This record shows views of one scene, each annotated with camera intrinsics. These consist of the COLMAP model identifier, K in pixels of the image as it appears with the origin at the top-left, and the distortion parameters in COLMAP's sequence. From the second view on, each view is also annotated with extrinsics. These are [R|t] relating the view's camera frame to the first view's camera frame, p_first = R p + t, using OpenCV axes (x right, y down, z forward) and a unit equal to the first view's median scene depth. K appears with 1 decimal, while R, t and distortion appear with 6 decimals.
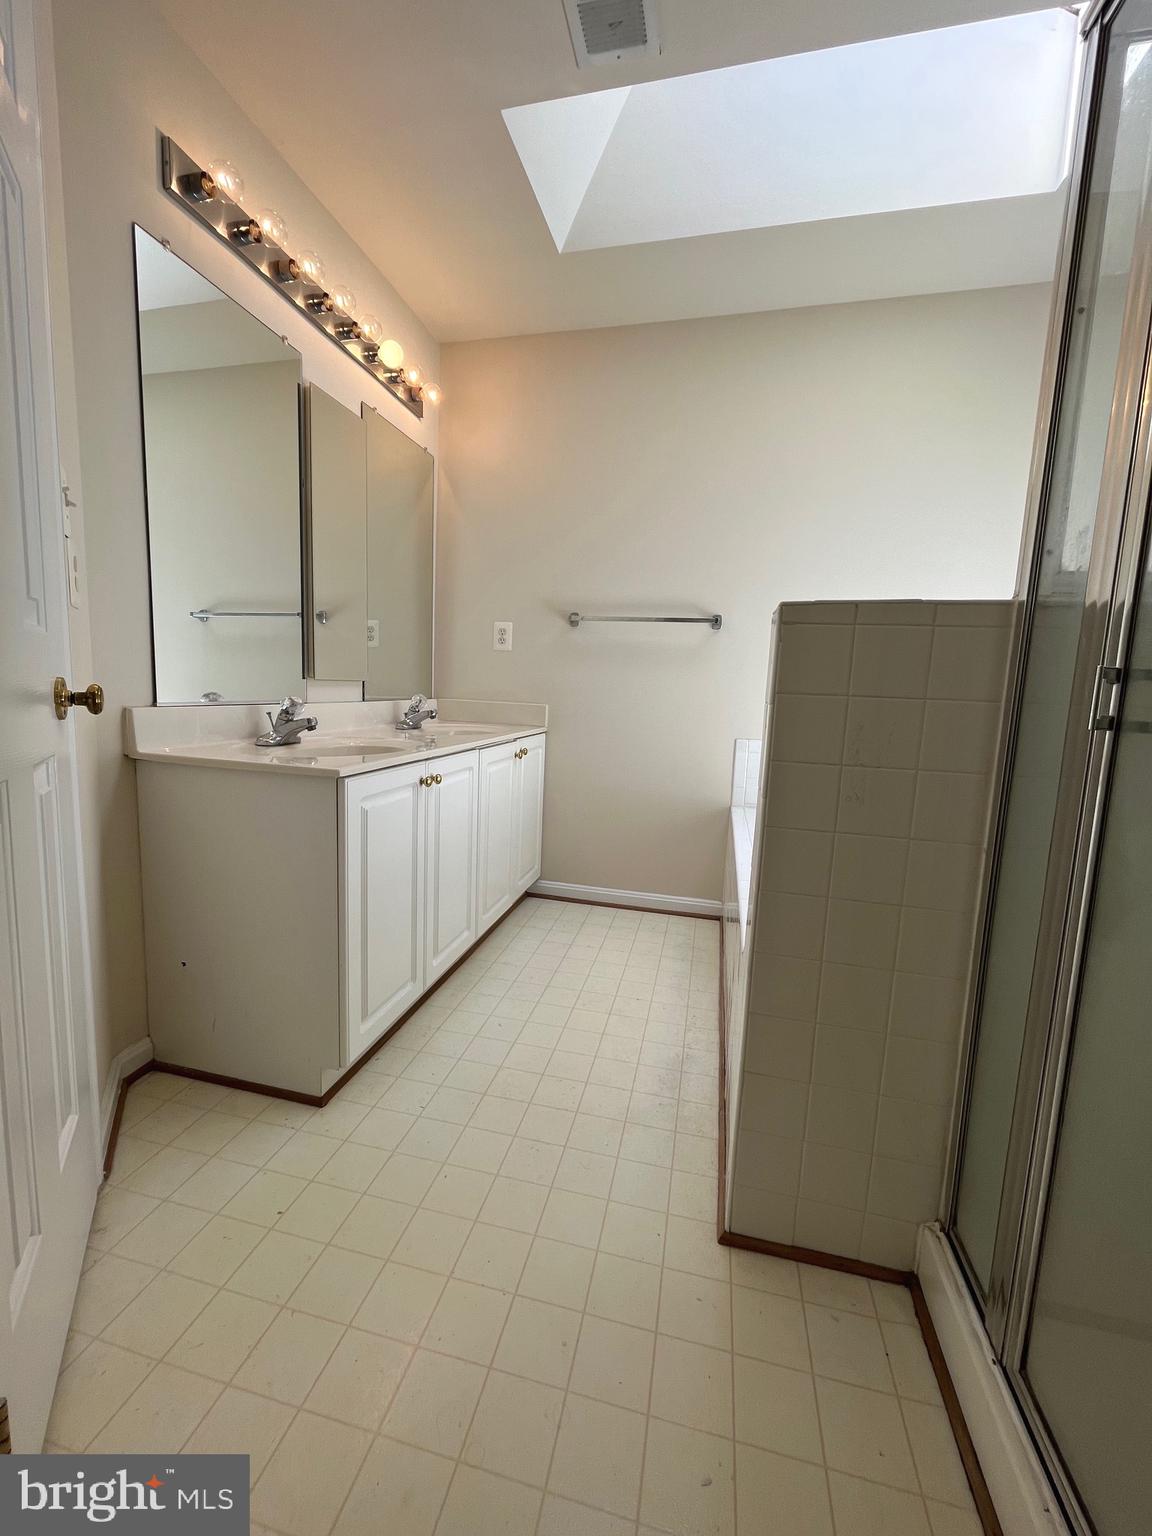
lens RADIAL K [[618.0, 0, 576.0], [0, 618.0, 768.0], [0, 0, 1]] dist [-0.001719, -0.000432]
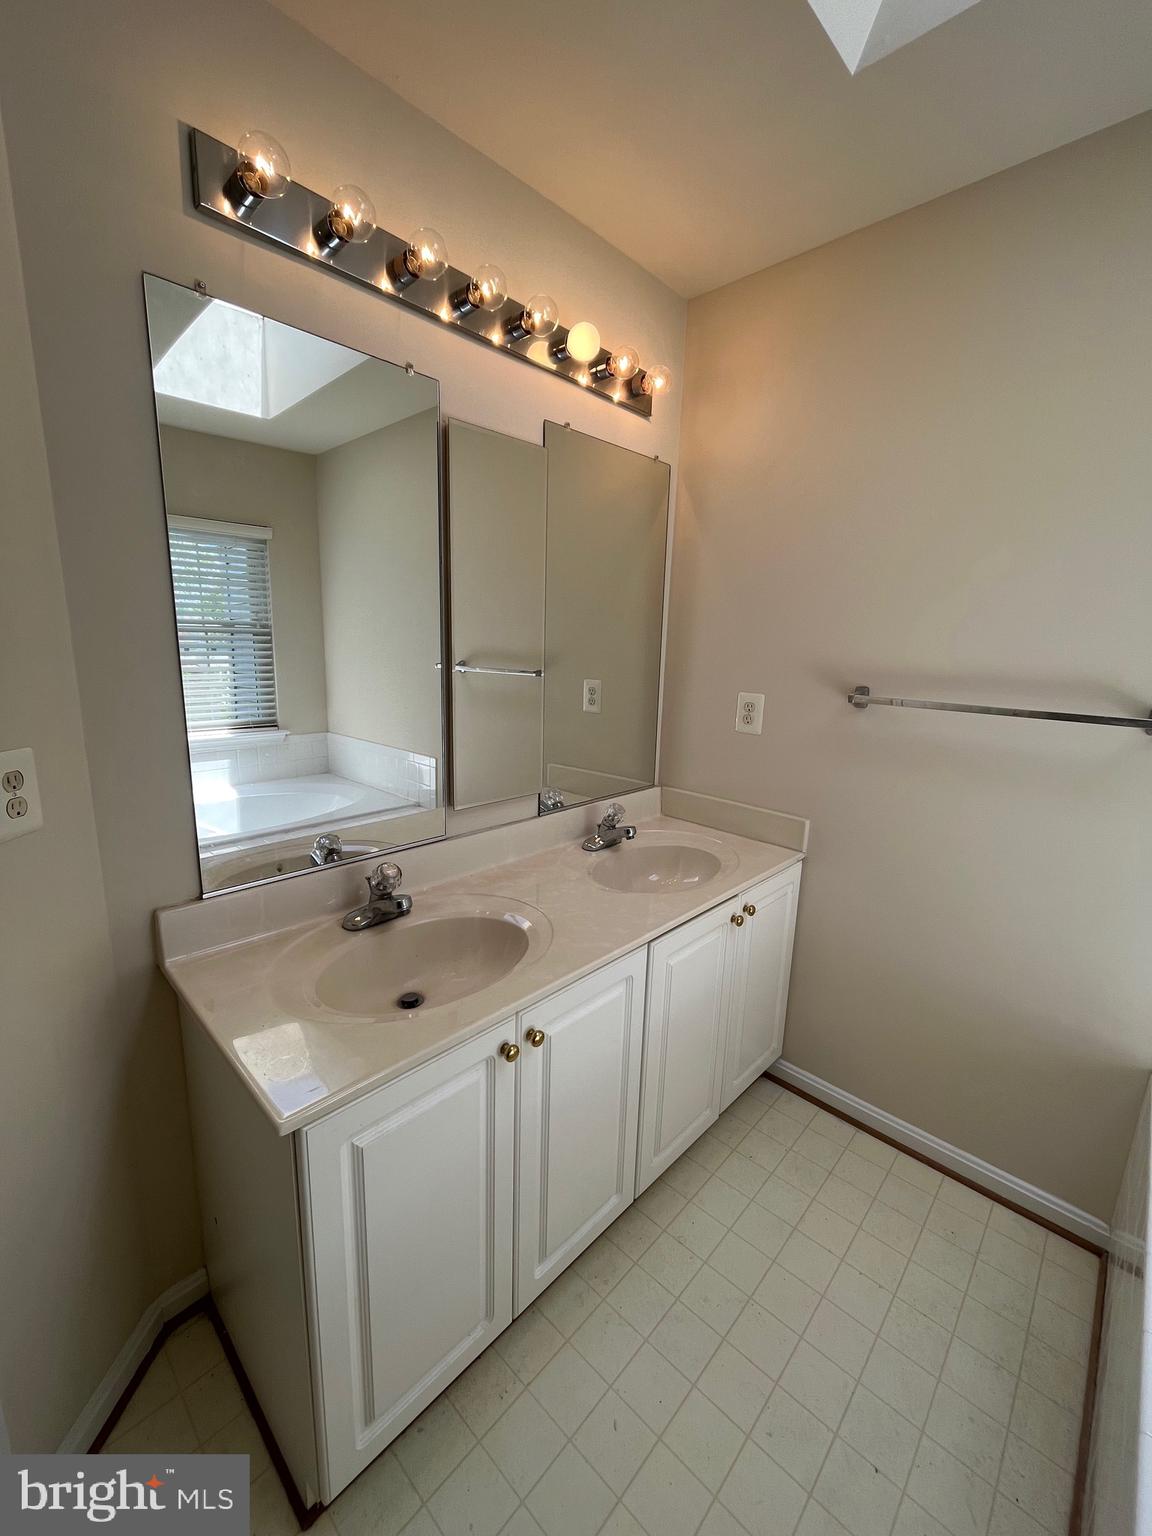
lens RADIAL K [[618.0, 0, 576.0], [0, 618.0, 768.0], [0, 0, 1]] dist [-0.001719, -0.000432]
pose [[0.864379, 0.085247, -0.495562, 0.094631], [-0.059000, 0.995911, 0.068408, -0.282969], [0.499367, -0.029892, 0.865875, 0.447627]]
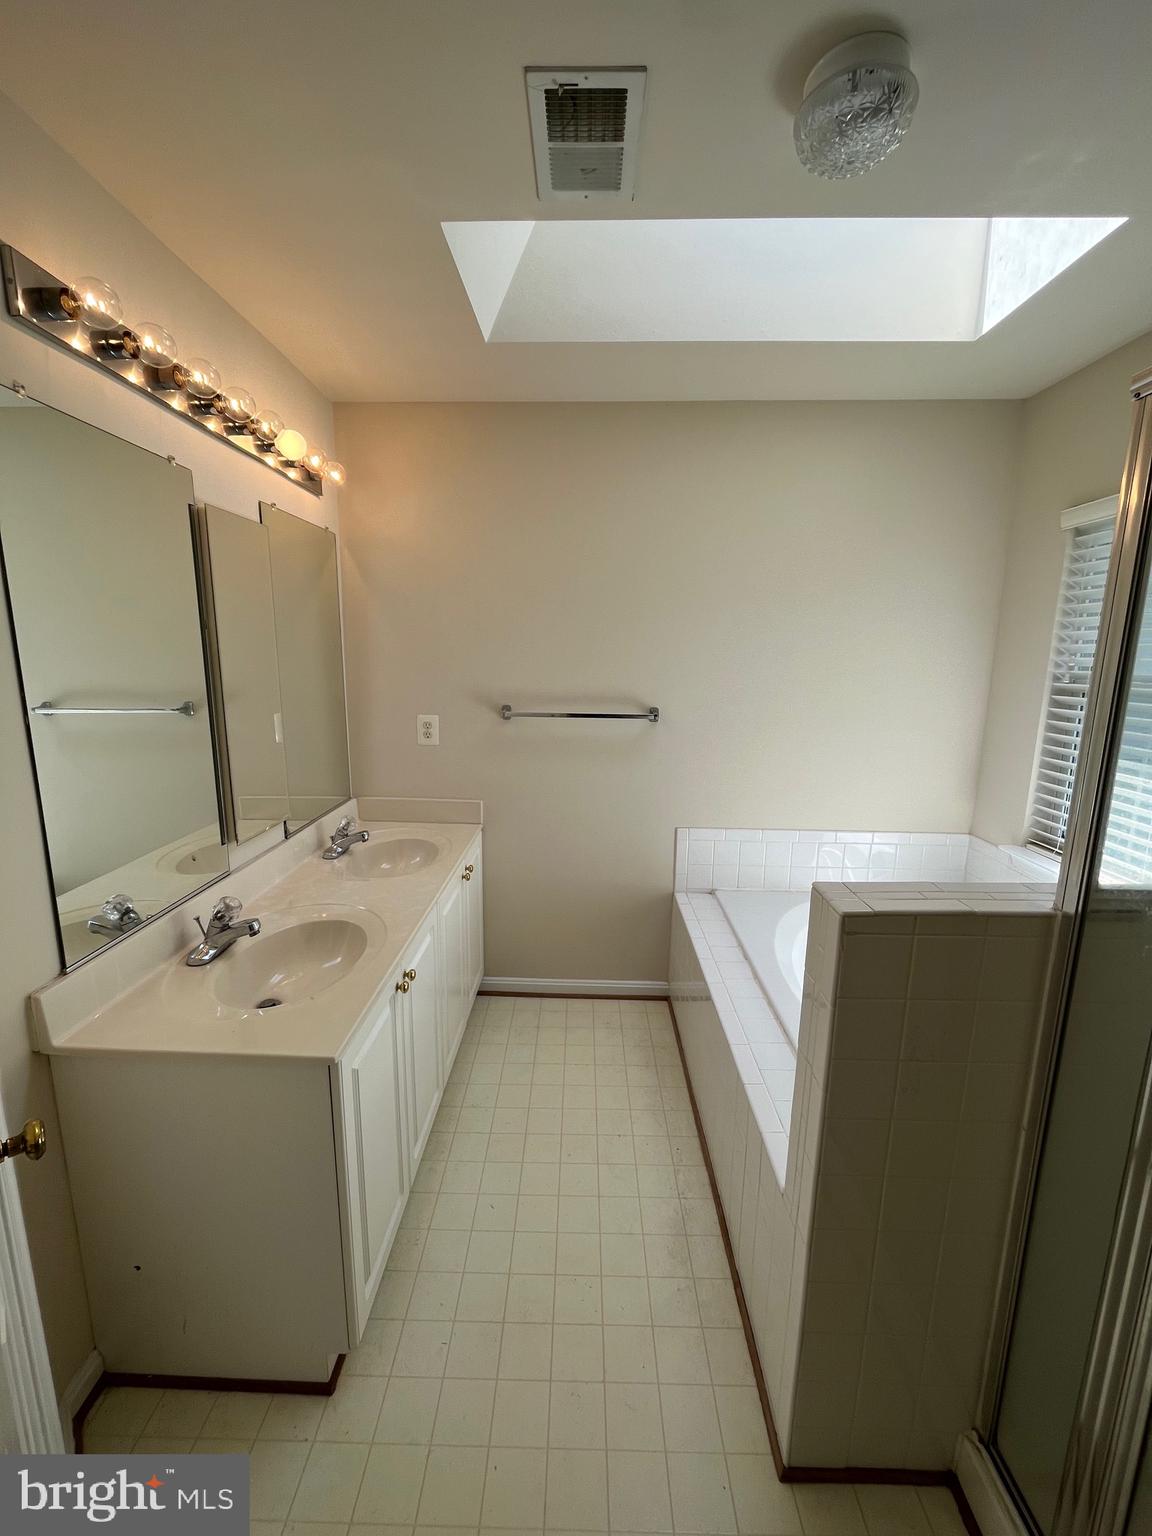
lens RADIAL K [[618.0, 0, 576.0], [0, 618.0, 768.0], [0, 0, 1]] dist [-0.001719, -0.000432]
pose [[0.976853, -0.067409, 0.203011, -0.141174], [0.055106, 0.996319, 0.065662, -0.309050], [-0.206690, -0.052955, 0.976972, 0.072911]]
